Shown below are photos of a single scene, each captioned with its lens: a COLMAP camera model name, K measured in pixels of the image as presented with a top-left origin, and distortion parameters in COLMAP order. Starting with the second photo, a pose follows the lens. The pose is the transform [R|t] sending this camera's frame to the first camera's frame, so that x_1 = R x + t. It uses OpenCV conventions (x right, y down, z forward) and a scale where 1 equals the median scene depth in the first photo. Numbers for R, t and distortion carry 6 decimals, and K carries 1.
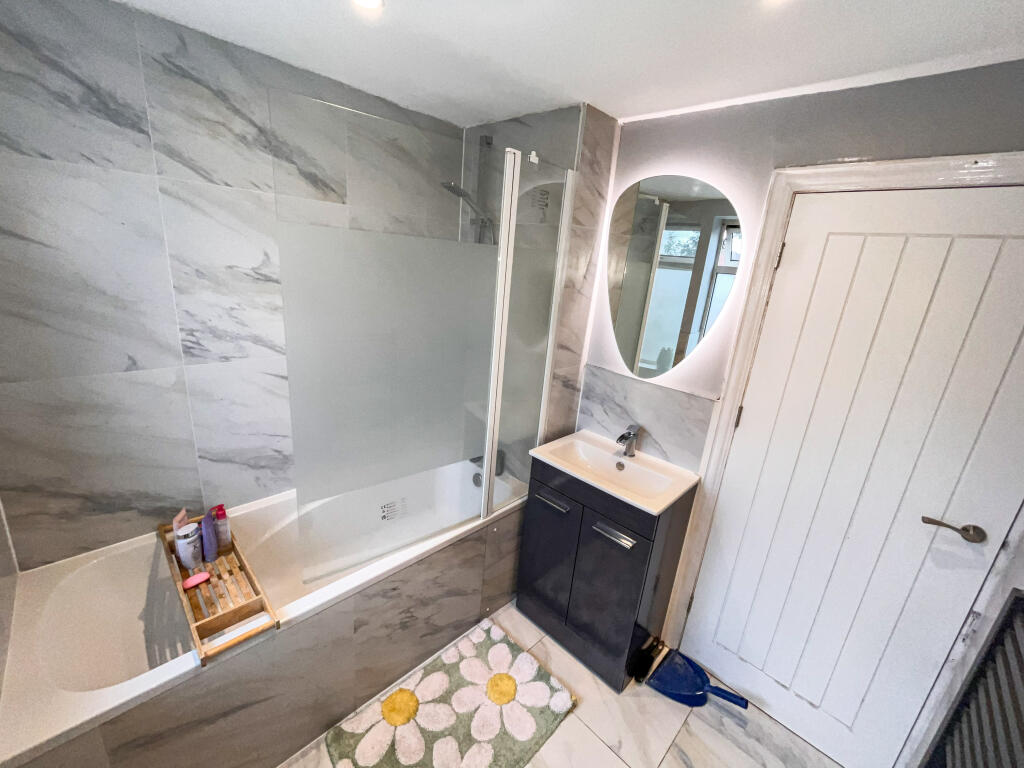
lens RADIAL K [[428.6, 0, 507.0], [0, 428.6, 383.4], [0, 0, 1]] dist [0.000830, 0.000699]
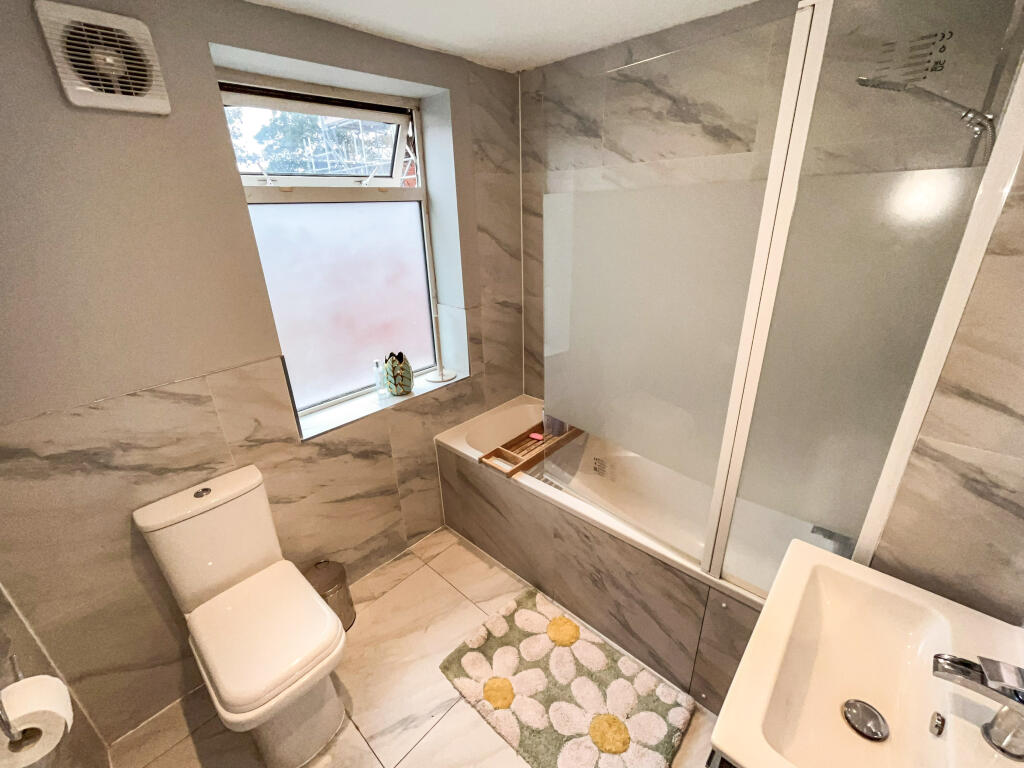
lens RADIAL K [[428.6, 0, 507.9], [0, 428.6, 384.0], [0, 0, 1]] dist [0.000830, 0.000699]
pose [[0.033517, 0.301180, -0.952978, 0.609617], [-0.250845, 0.925528, 0.283682, -0.119041], [0.967447, 0.229541, 0.106570, 0.591996]]
